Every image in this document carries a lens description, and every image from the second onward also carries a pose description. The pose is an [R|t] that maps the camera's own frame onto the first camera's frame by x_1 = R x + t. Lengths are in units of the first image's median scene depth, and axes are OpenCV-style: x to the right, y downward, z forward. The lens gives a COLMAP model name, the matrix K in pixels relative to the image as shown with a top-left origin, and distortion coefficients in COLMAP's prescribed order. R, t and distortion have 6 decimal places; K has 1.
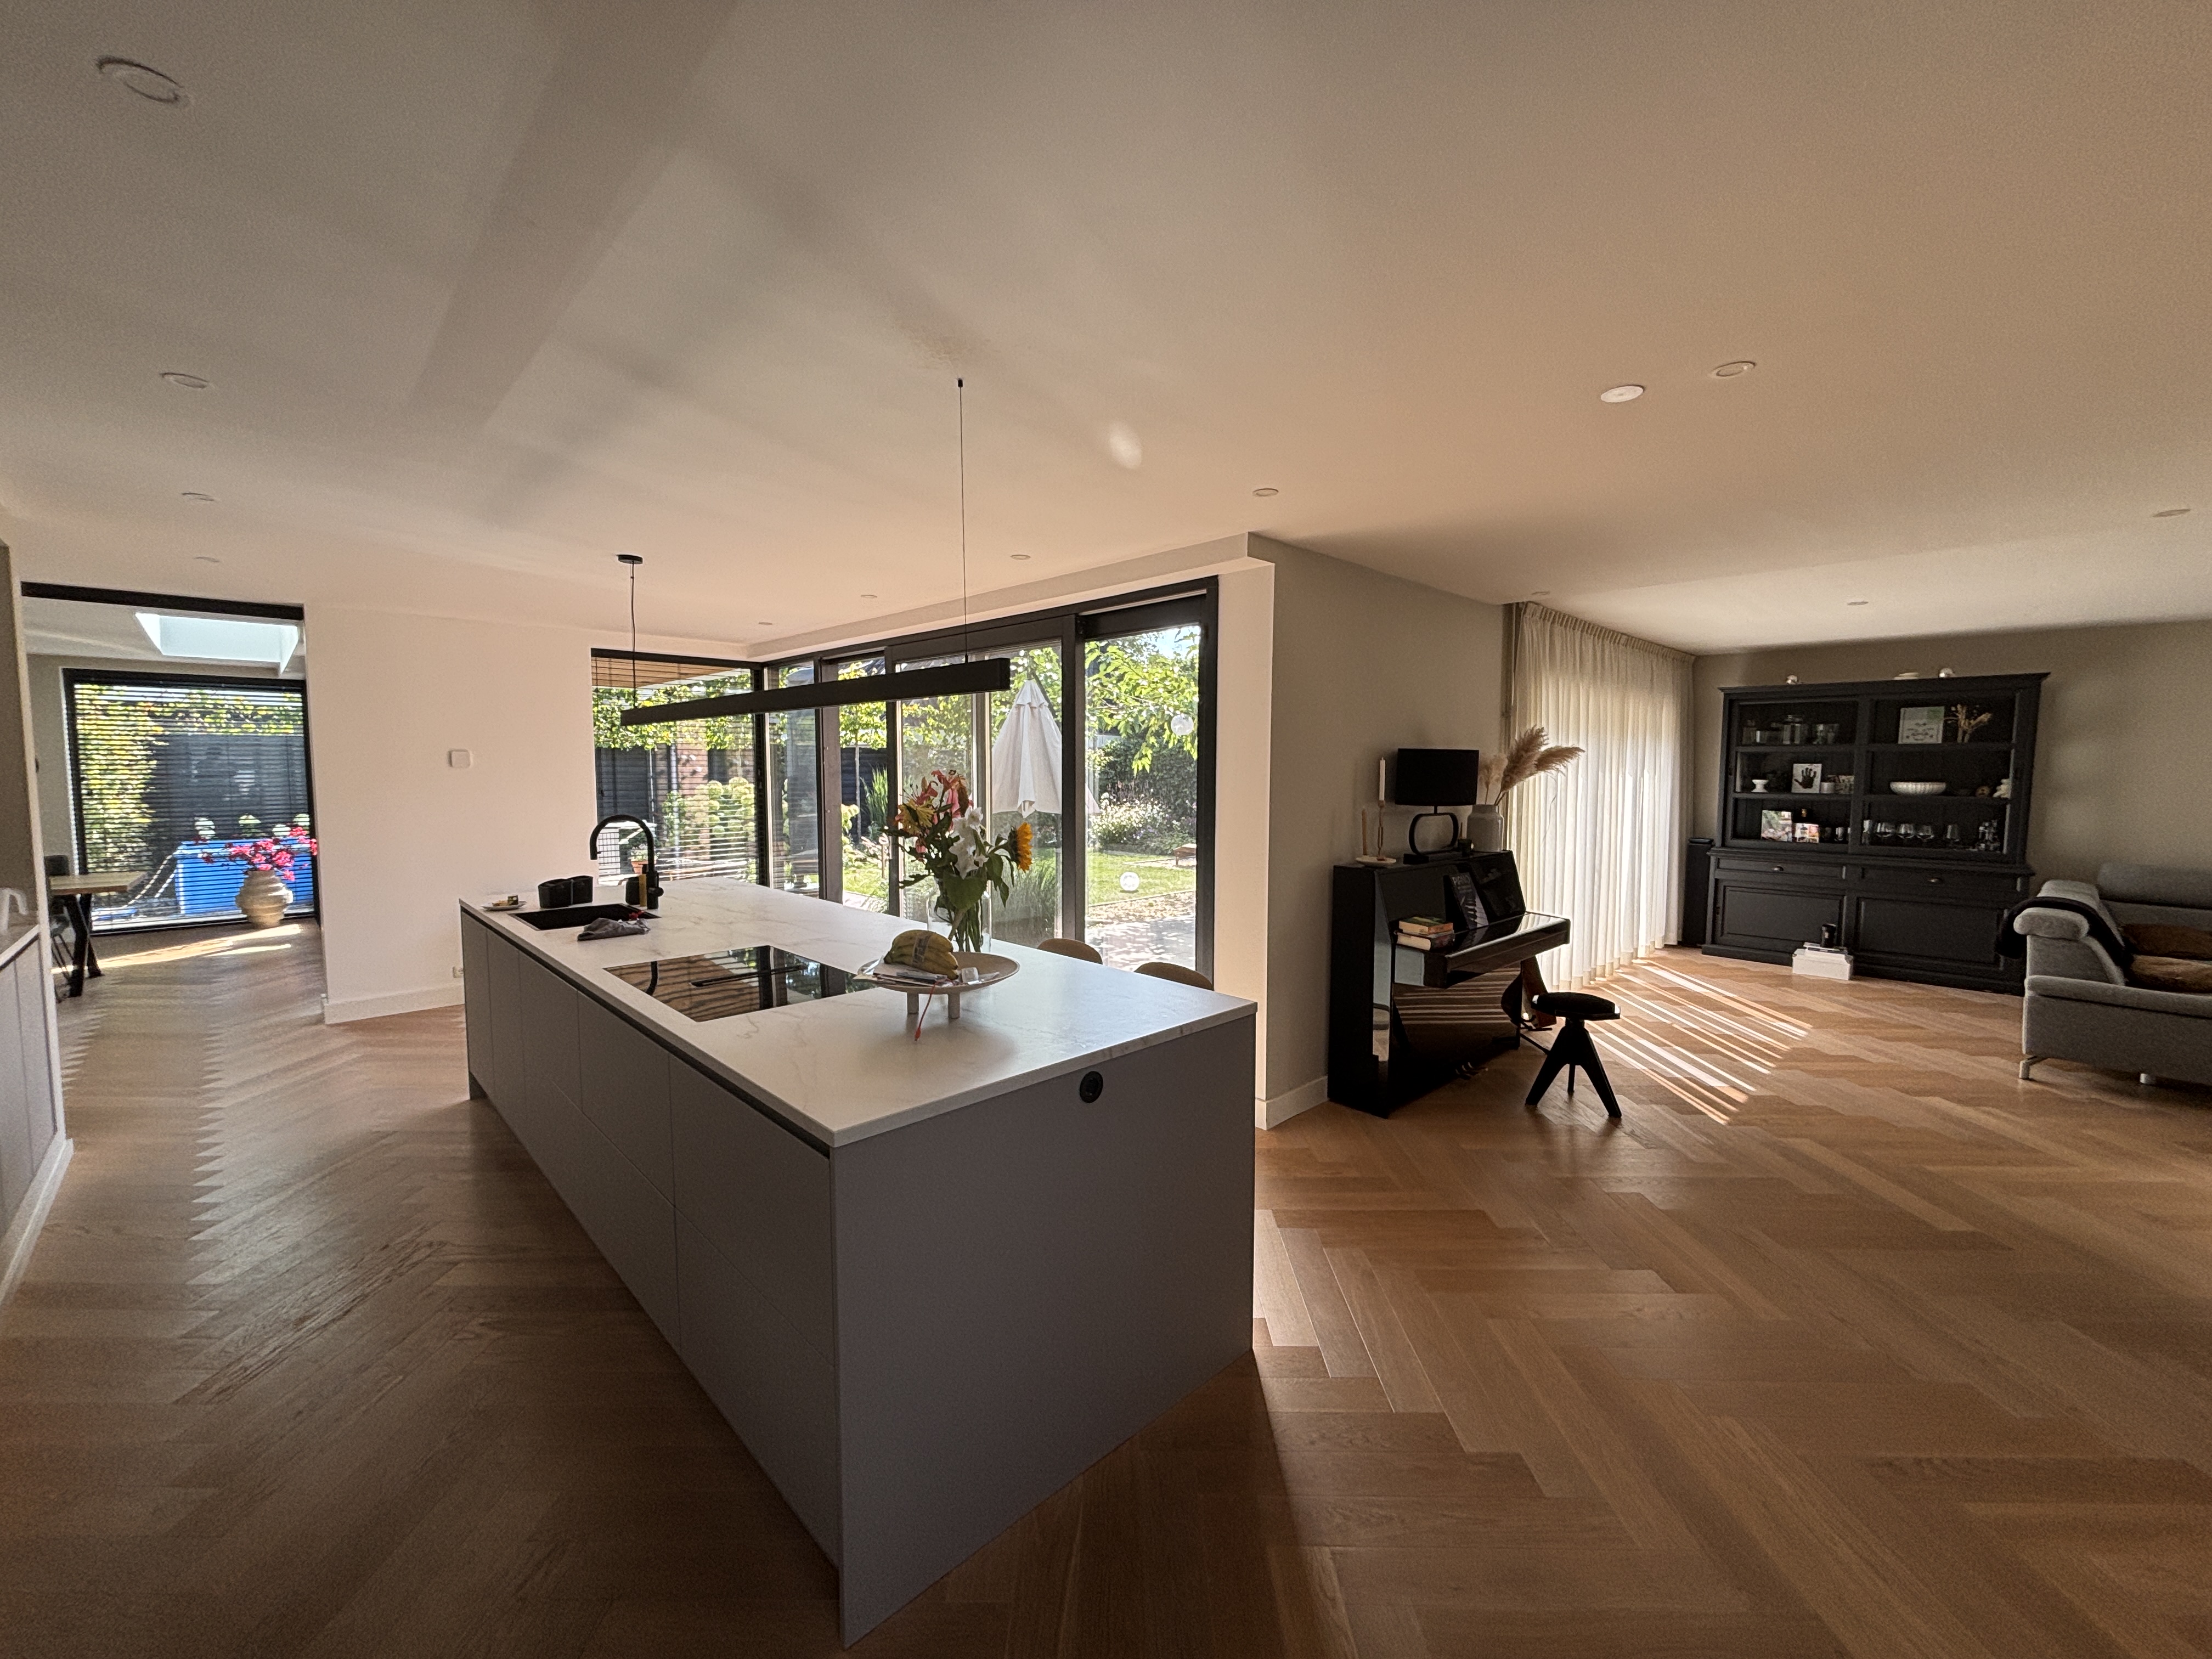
lens RADIAL K [[882.8, 0, 1106.0], [0, 882.8, 829.5], [0, 0, 1]] dist [0.001836, 0.000234]
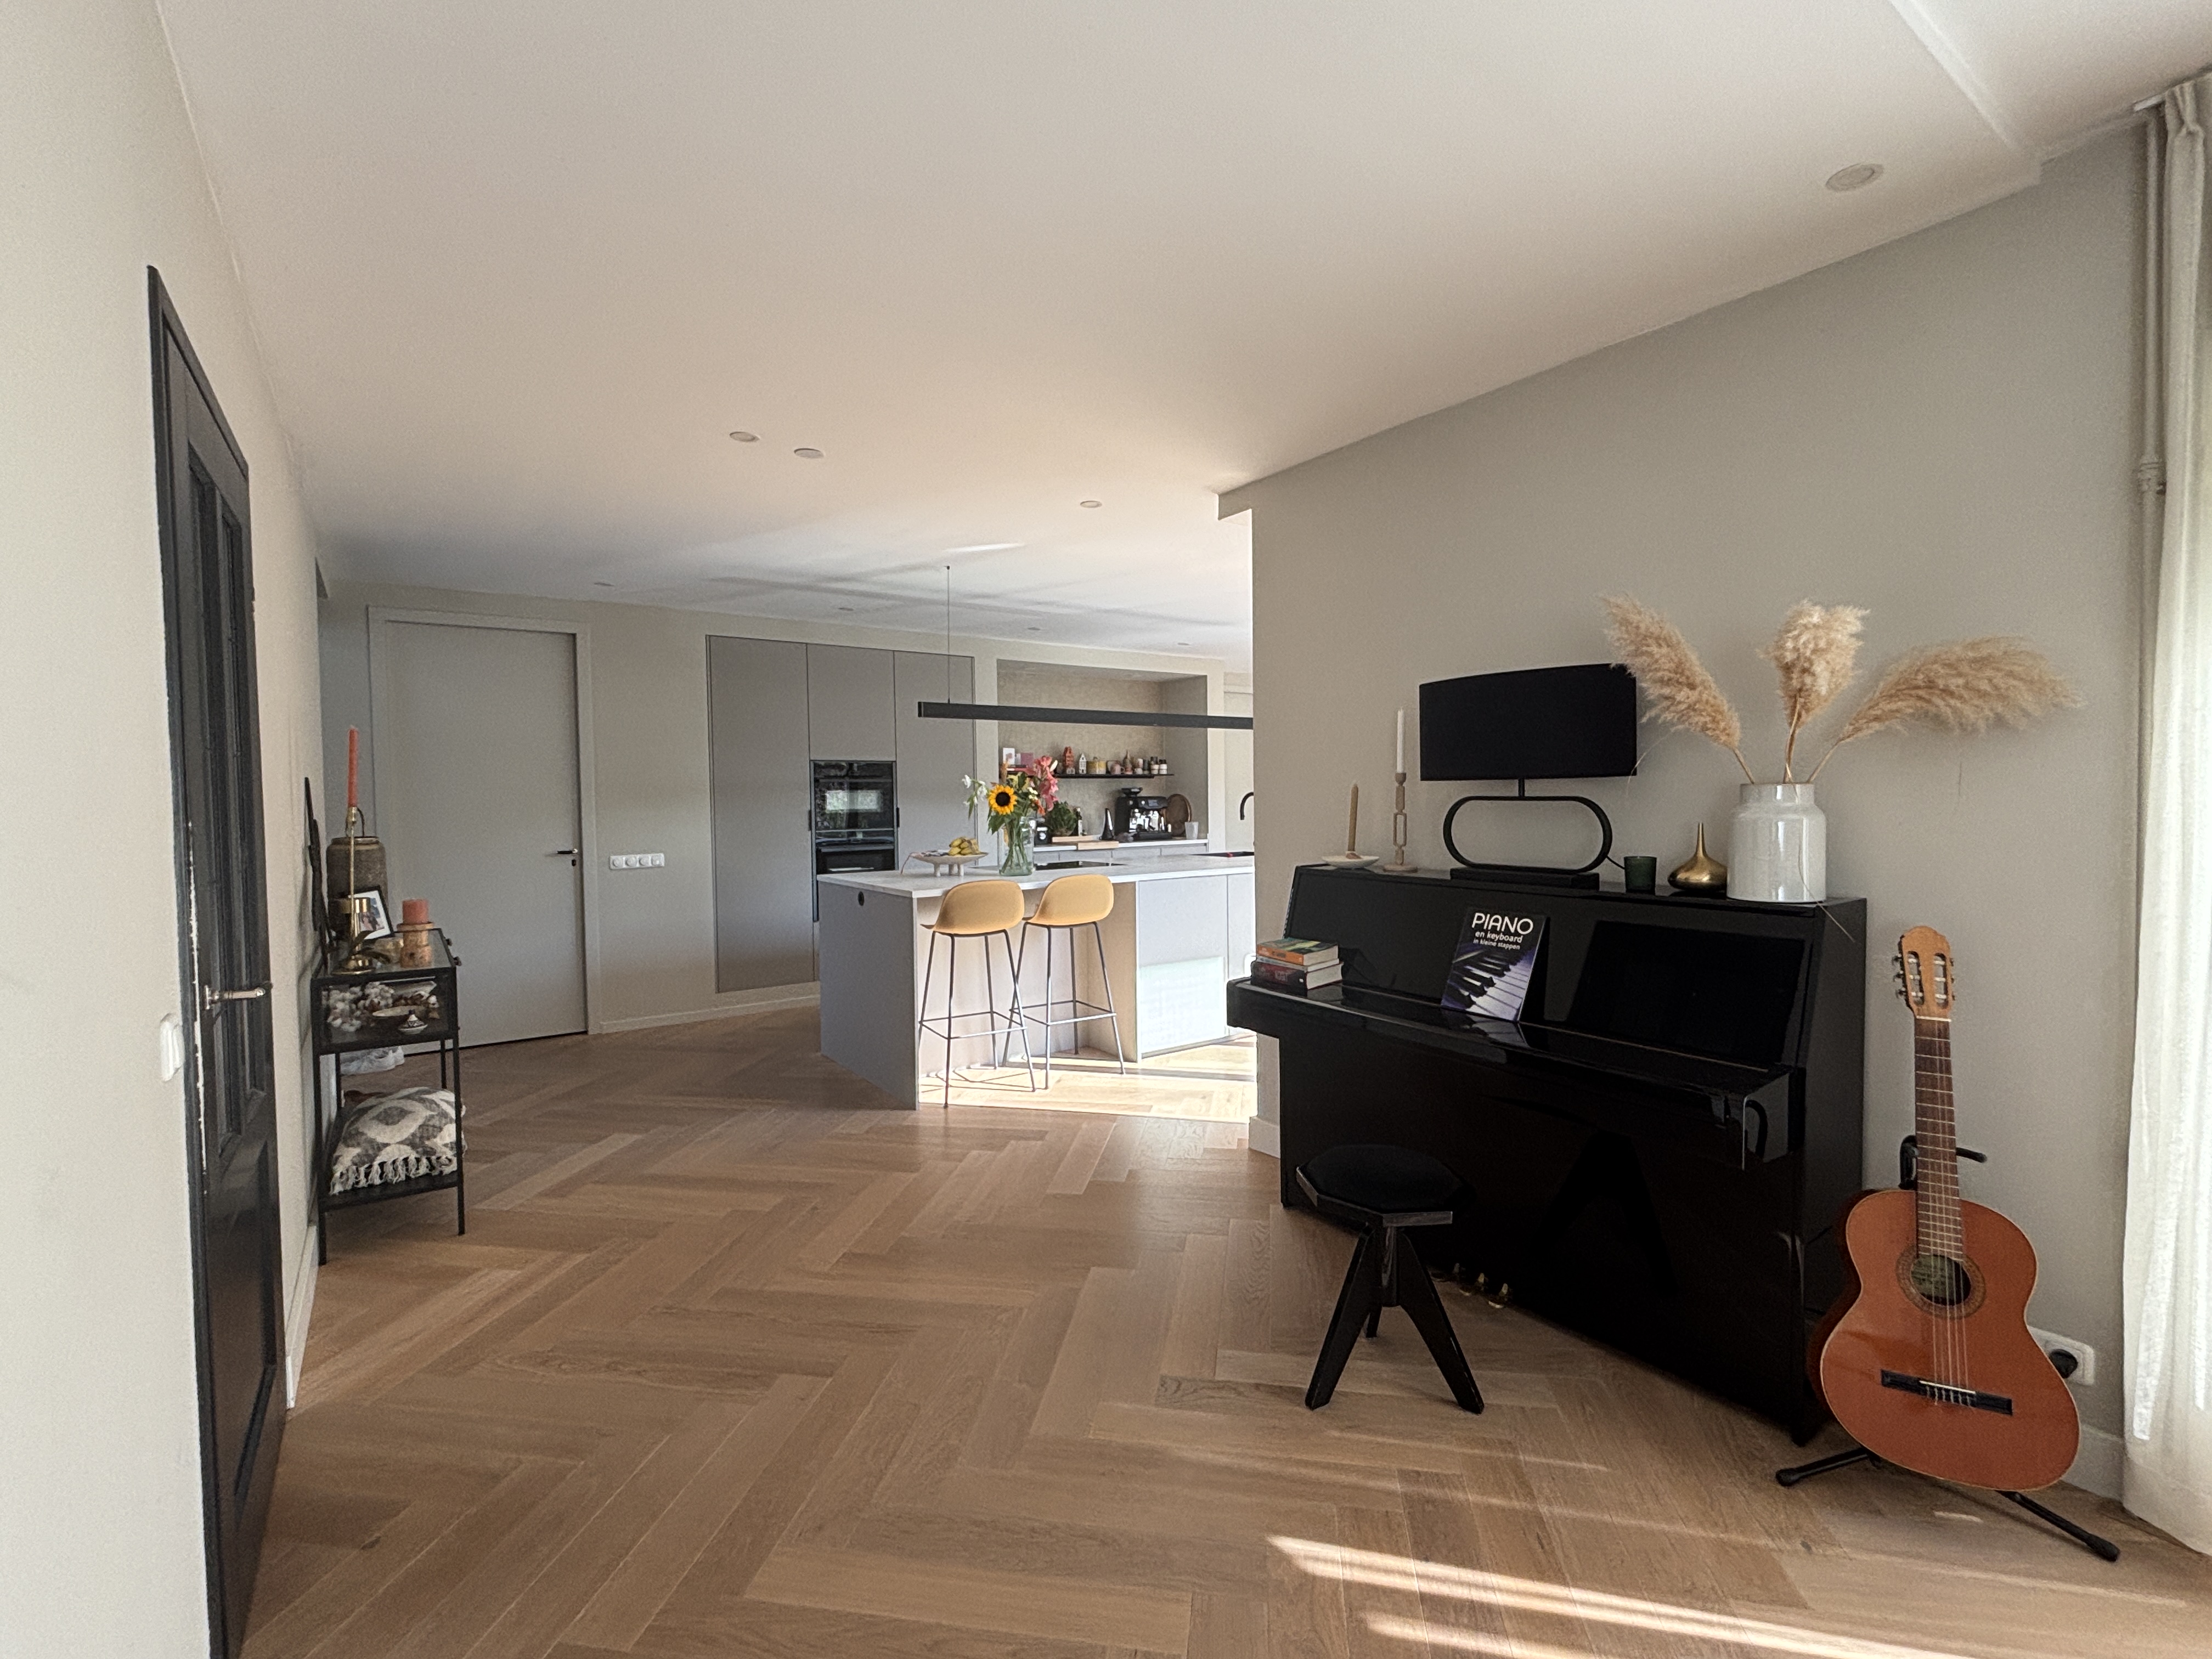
lens RADIAL K [[1002.5, 0, 1106.0], [0, 1002.5, 829.5], [0, 0, 1]] dist [0.000335, -0.000082]
pose [[-0.158198, 0.030643, -0.986932, 1.137425], [-0.050692, 0.997948, 0.039111, -0.009927], [0.986105, 0.056217, -0.156320, 0.957813]]
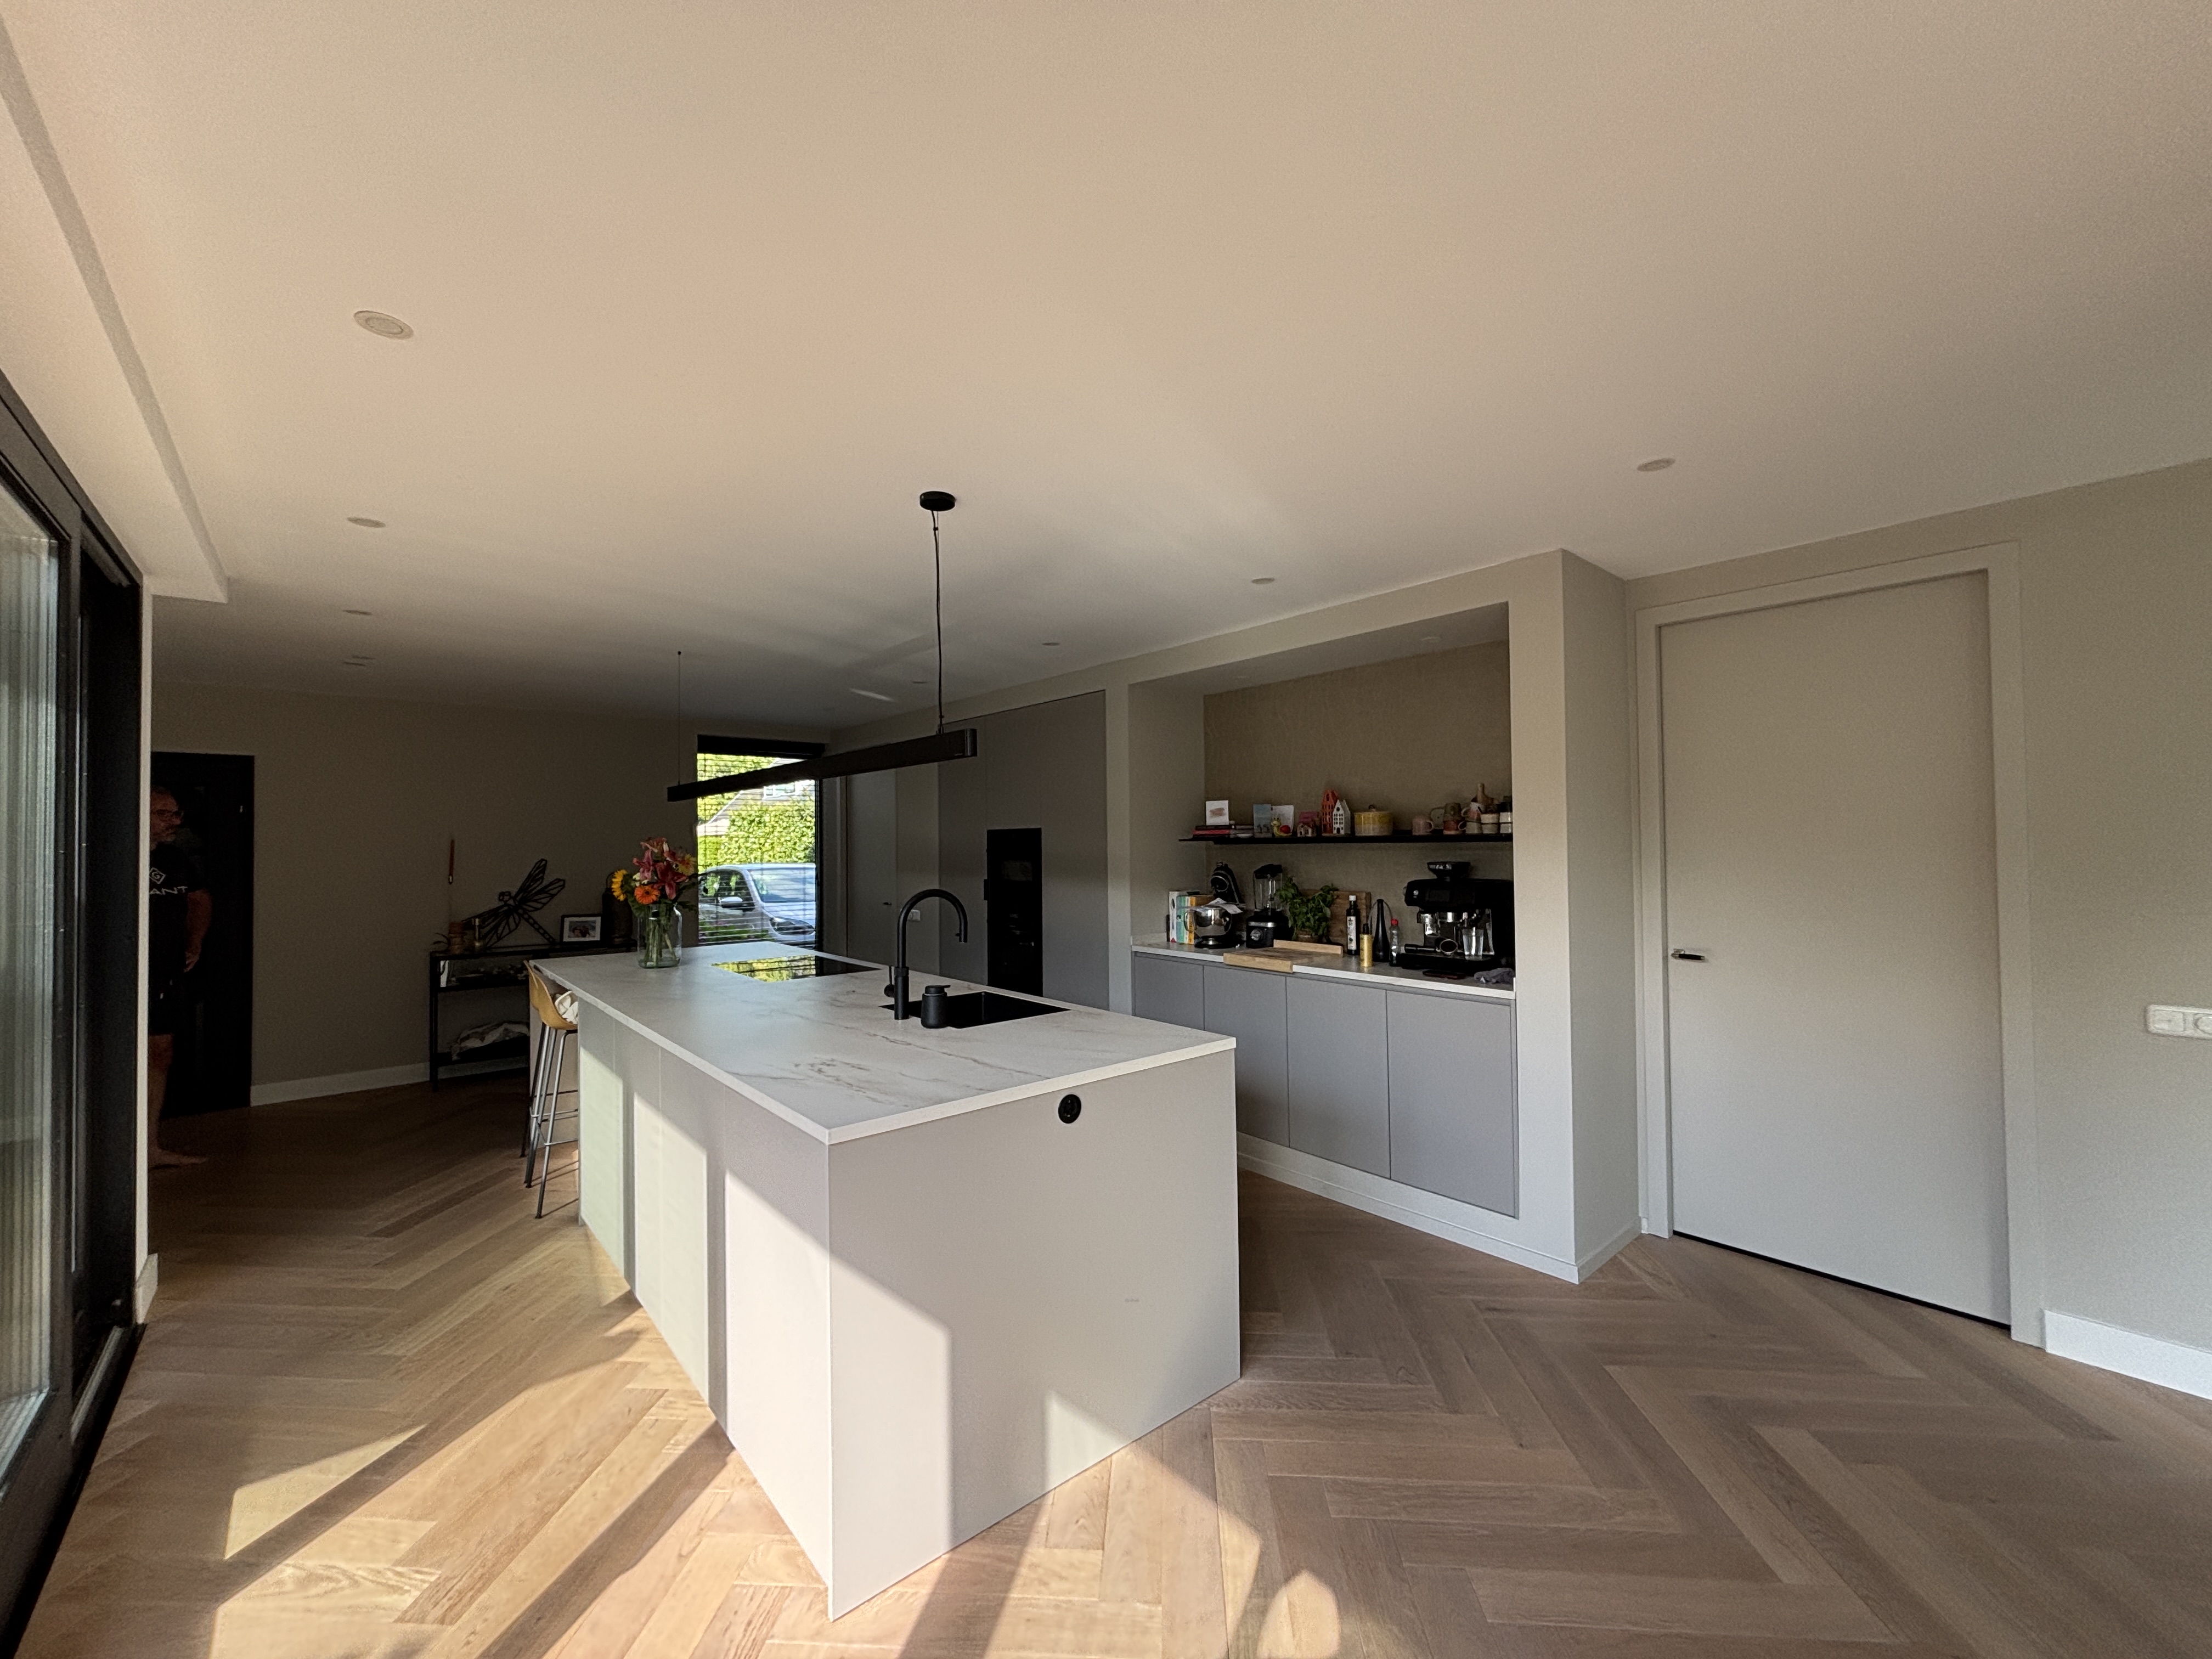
lens RADIAL K [[882.8, 0, 1106.0], [0, 882.8, 829.5], [0, 0, 1]] dist [0.001836, 0.000234]
pose [[-0.998638, -0.002174, 0.052124, -0.703675], [0.000154, 0.999005, 0.044605, -0.097862], [-0.052169, 0.044552, -0.997644, 1.658544]]
